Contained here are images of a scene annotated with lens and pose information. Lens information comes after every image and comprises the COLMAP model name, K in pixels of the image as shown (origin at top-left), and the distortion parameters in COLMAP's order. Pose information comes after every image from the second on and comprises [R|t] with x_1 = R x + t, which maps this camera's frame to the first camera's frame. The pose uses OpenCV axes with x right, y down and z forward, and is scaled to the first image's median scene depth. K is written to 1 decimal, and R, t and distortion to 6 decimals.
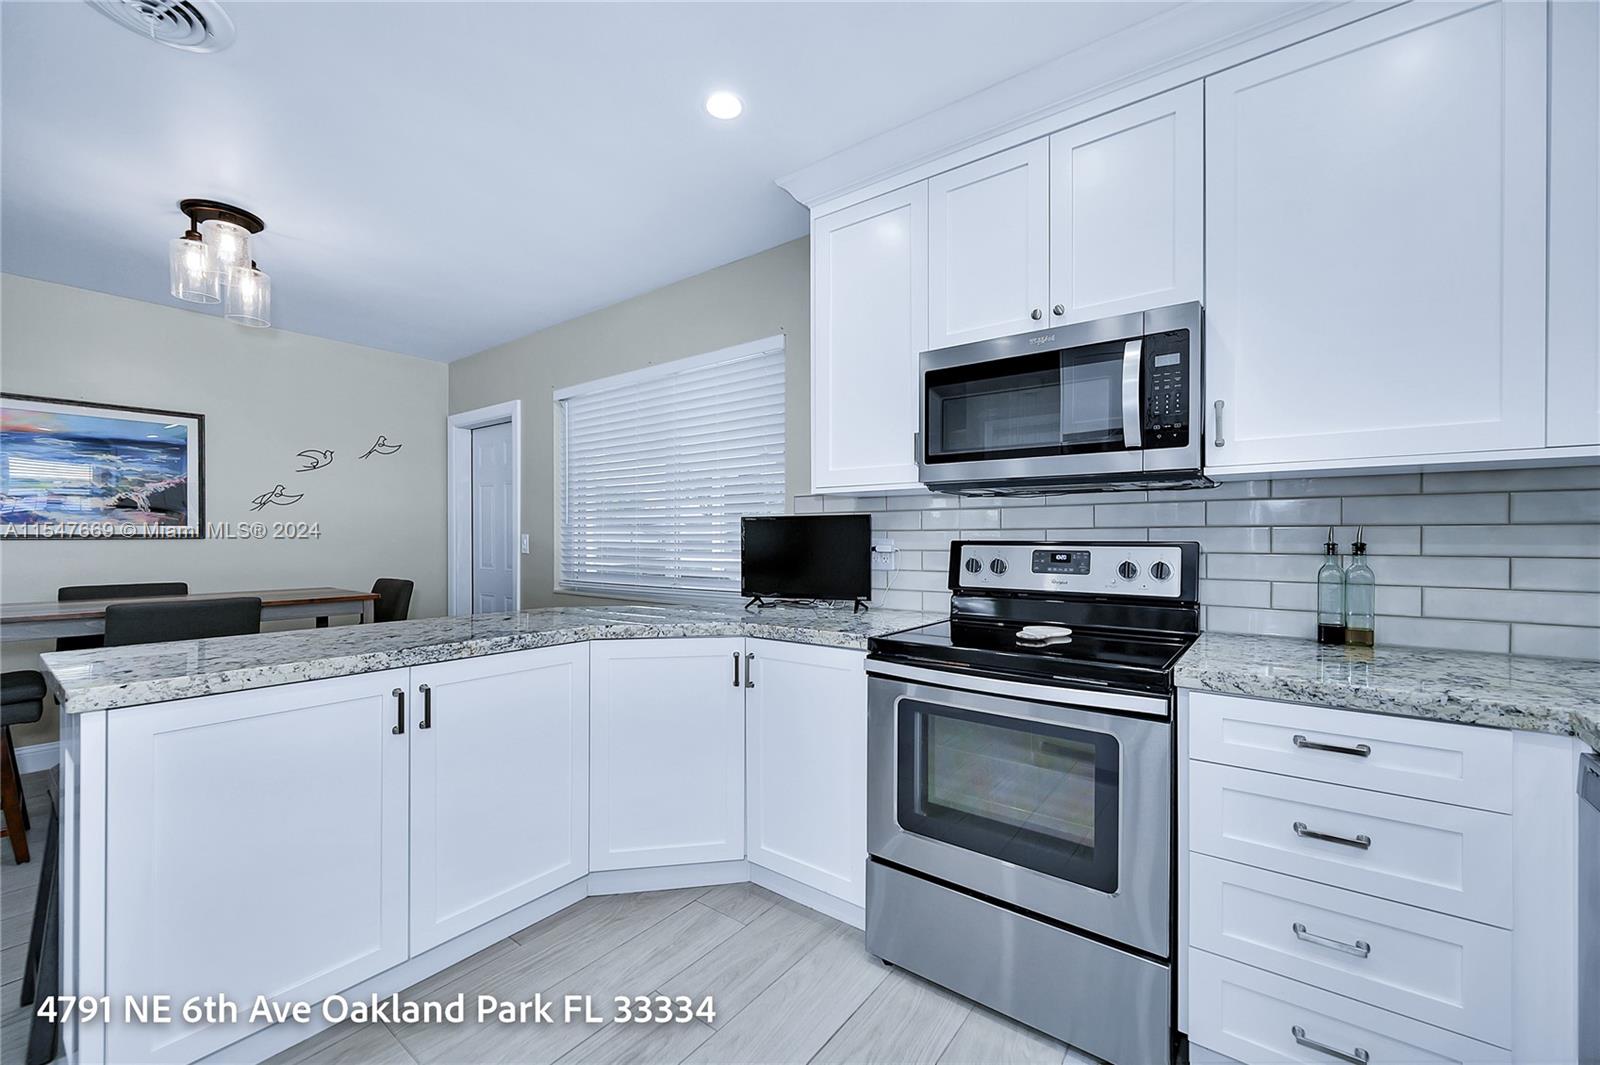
lens RADIAL K [[634.7, 0, 802.2], [0, 634.7, 538.6], [0, 0, 1]] dist [-0.001285, -0.000077]
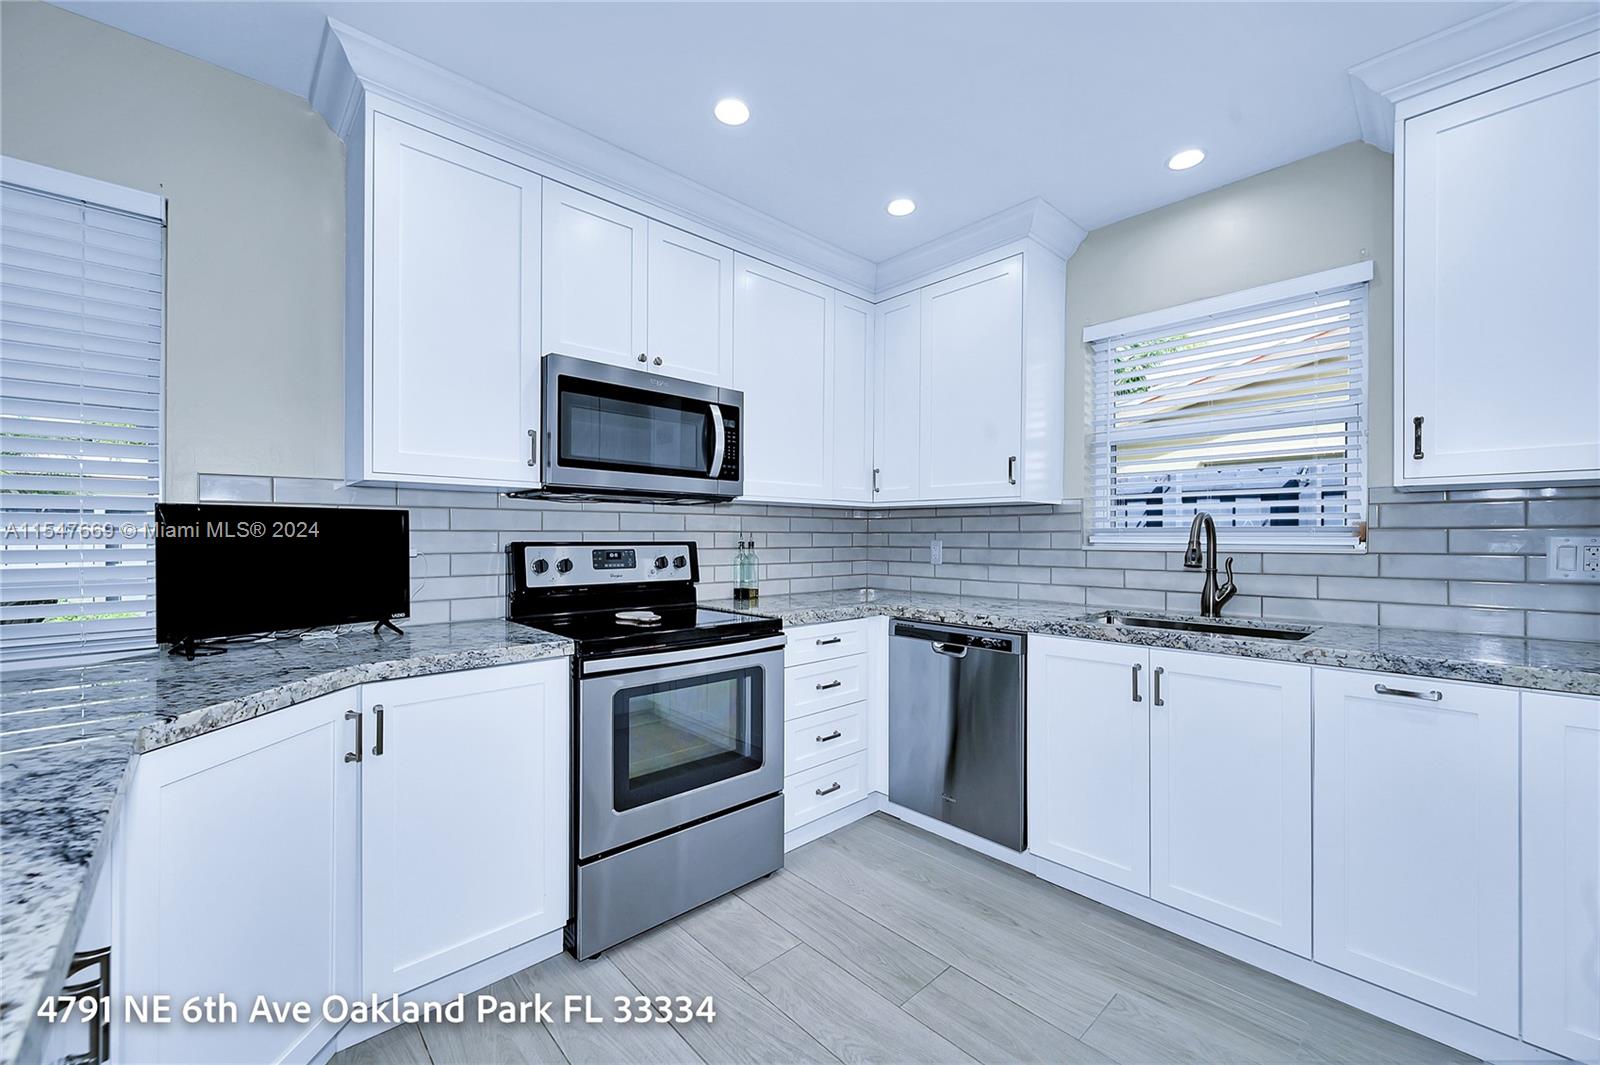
lens RADIAL K [[634.7, 0, 802.2], [0, 634.7, 538.6], [0, 0, 1]] dist [-0.001285, -0.000077]
pose [[0.172661, -0.000588, 0.984981, -0.755885], [0.000843, 1.000000, 0.000449, -0.002451], [-0.984981, 0.000753, 0.172662, 0.461494]]
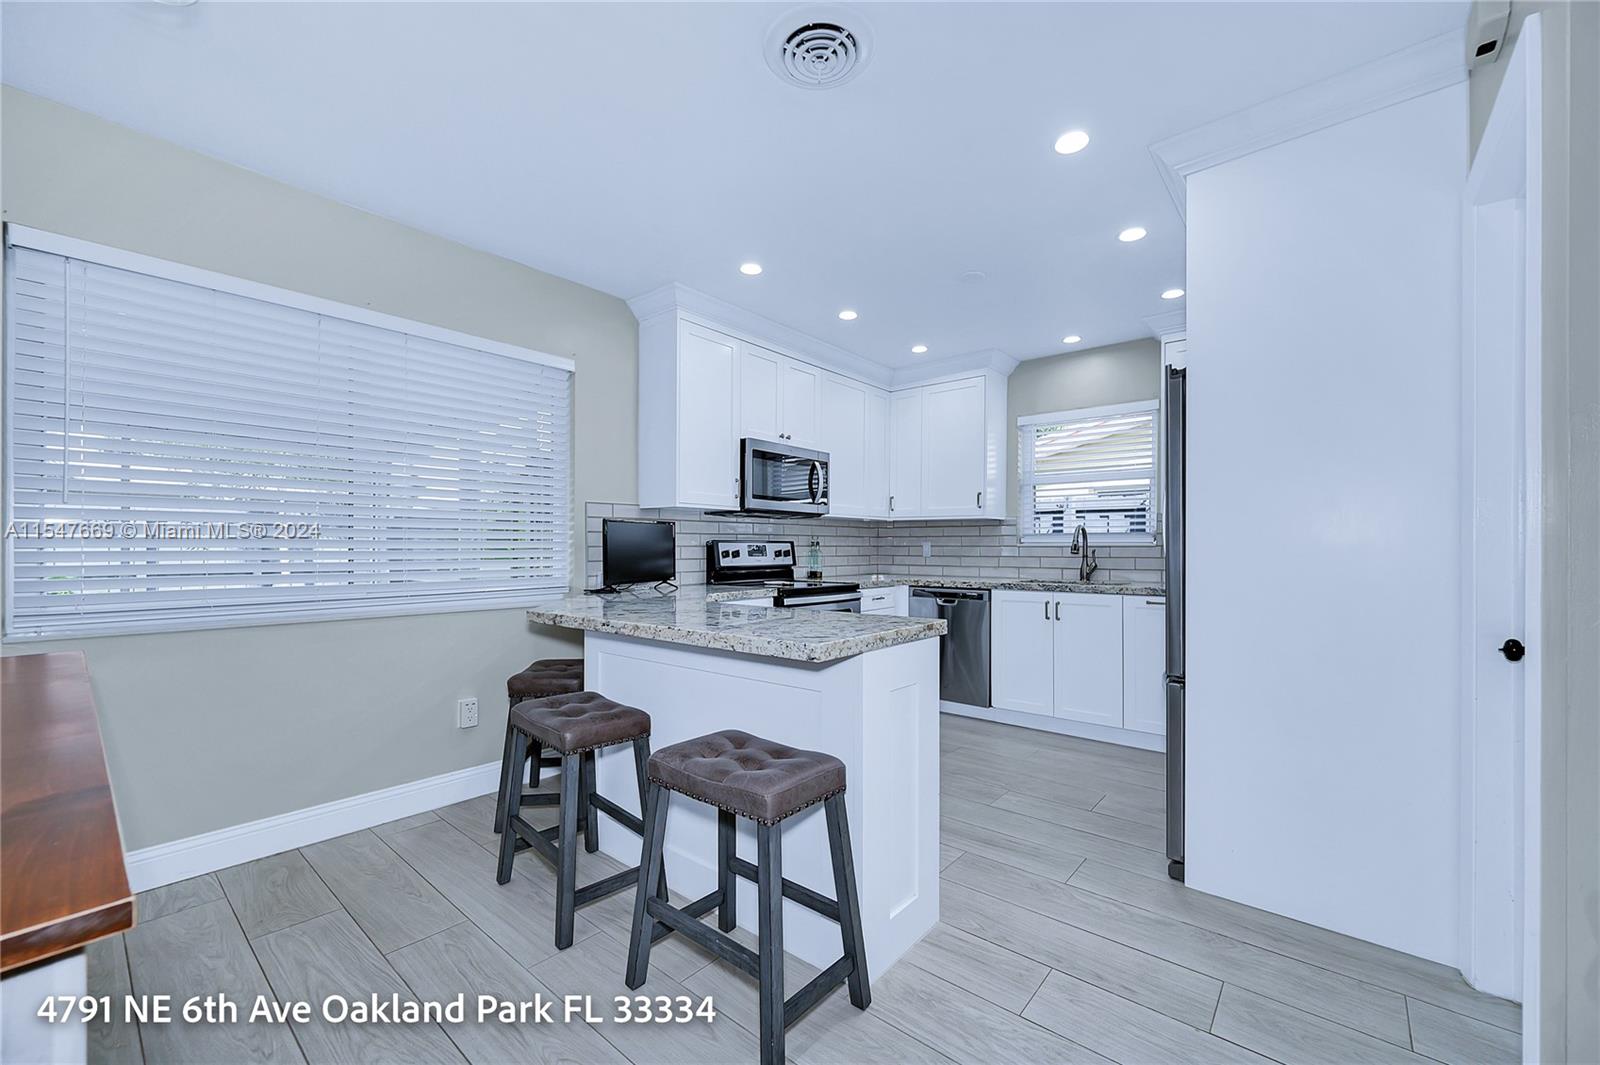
lens RADIAL K [[637.1, 0, 803.6], [0, 637.1, 546.1], [0, 0, 1]] dist [-0.001449, -0.000056]
pose [[0.051227, 0.001761, 0.998685, -1.723650], [0.000237, 0.999998, -0.001775, 0.026648], [-0.998687, 0.000327, 0.051226, 0.778705]]
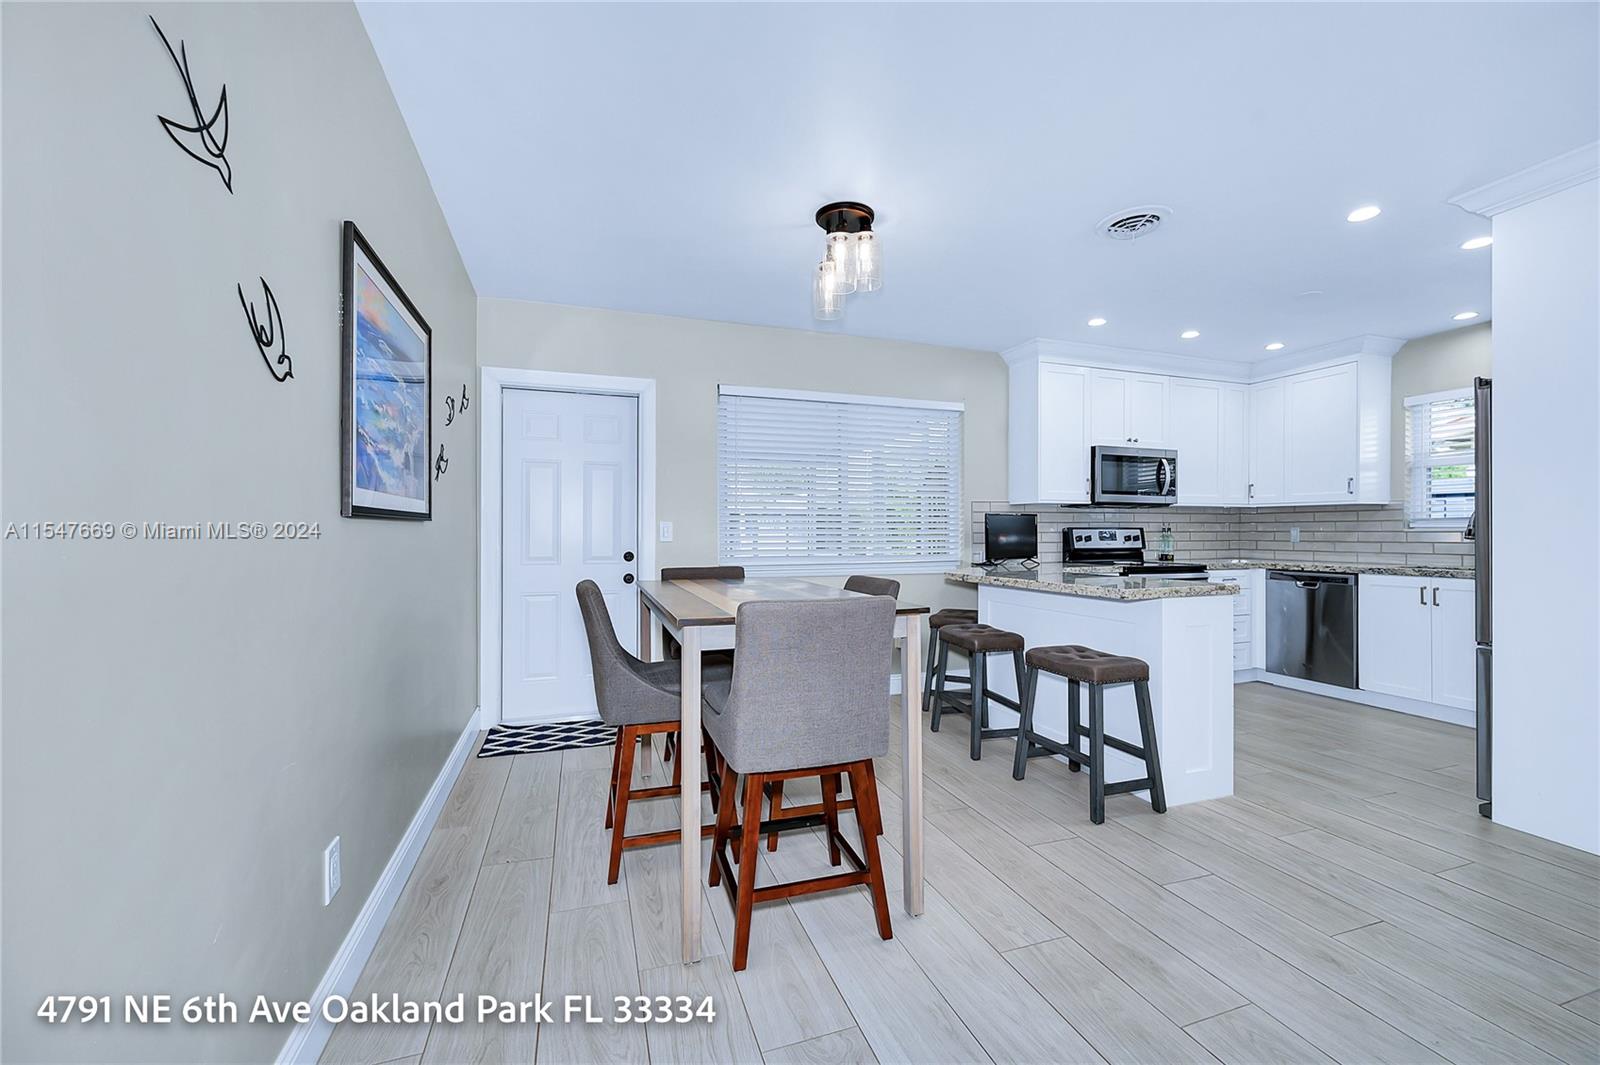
lens RADIAL K [[649.5, 0, 807.2], [0, 649.5, 531.0], [0, 0, 1]] dist [-0.001917, -0.000209]
pose [[0.550858, 0.001257, 0.834598, -2.456951], [0.002284, 0.999993, -0.003014, 0.023504], [-0.834596, 0.003566, 0.550851, 0.611167]]
